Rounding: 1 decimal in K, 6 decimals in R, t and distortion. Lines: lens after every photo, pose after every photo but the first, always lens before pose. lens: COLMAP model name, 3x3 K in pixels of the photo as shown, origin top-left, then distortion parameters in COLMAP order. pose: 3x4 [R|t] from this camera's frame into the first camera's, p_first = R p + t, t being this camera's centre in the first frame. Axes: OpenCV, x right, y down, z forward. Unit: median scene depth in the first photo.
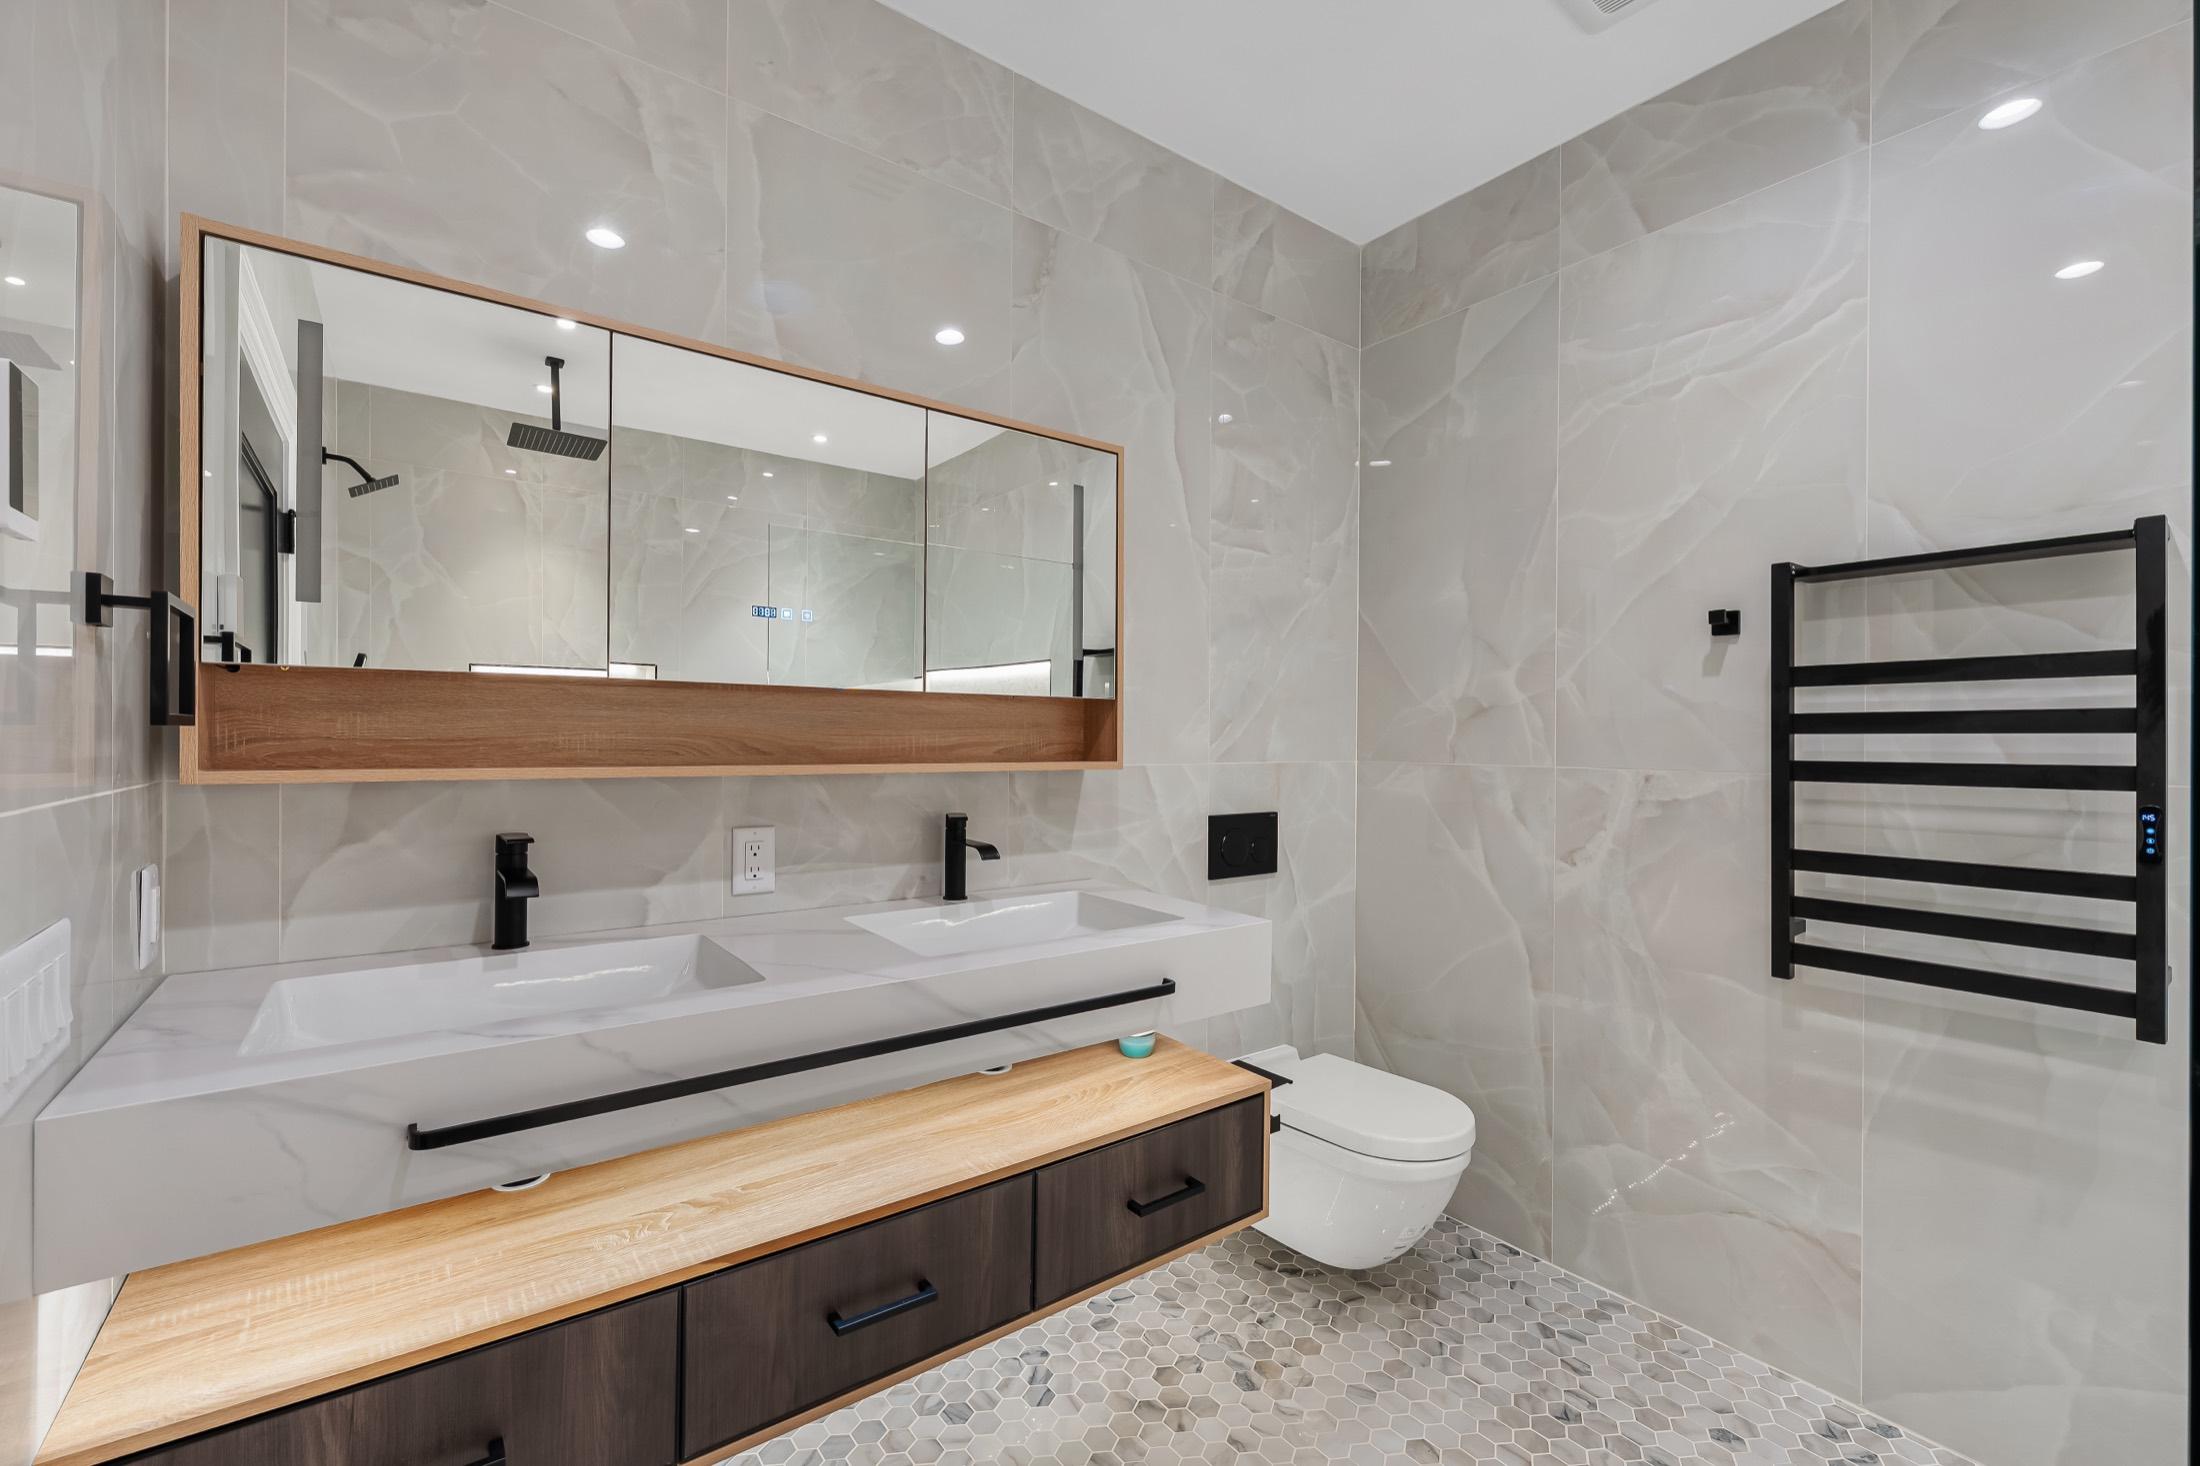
lens RADIAL K [[919.4, 0, 1091.7], [0, 919.4, 741.6], [0, 0, 1]] dist [-0.002377, 0.000013]
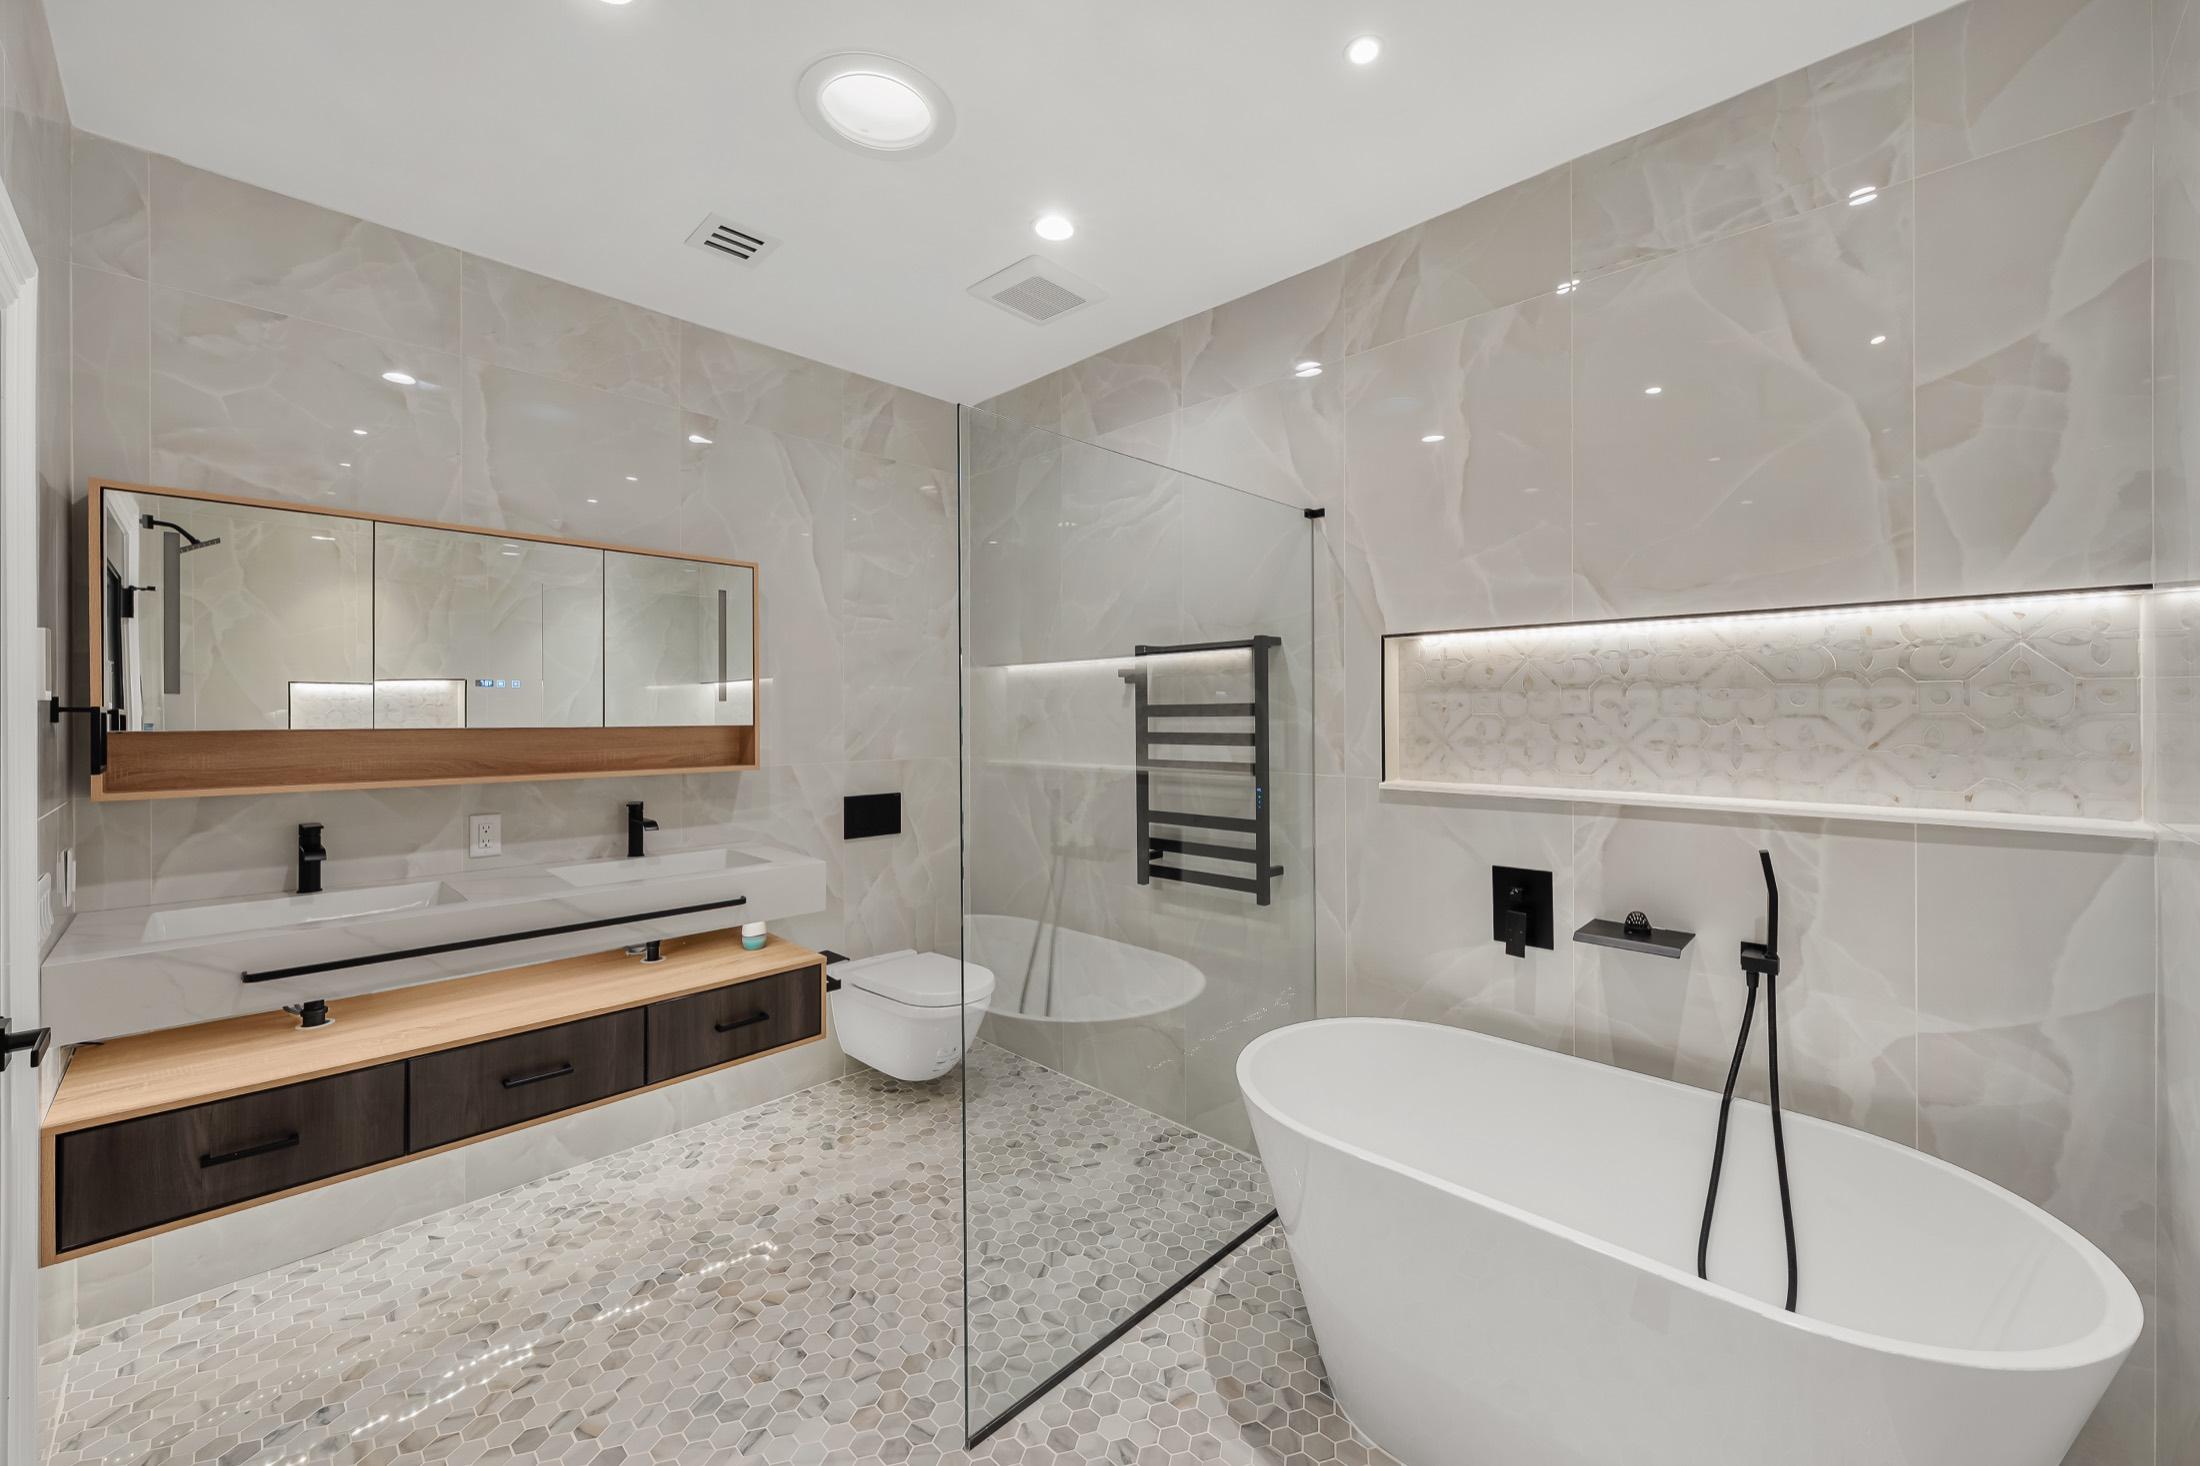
lens RADIAL K [[863.4, 0, 1107.4], [0, 863.4, 714.1], [0, 0, 1]] dist [-0.001965, 0.000017]
pose [[0.987510, -0.010790, 0.157186, 0.439487], [0.011246, 0.999935, -0.002017, -0.062405], [-0.157154, 0.003760, 0.987567, -0.611486]]
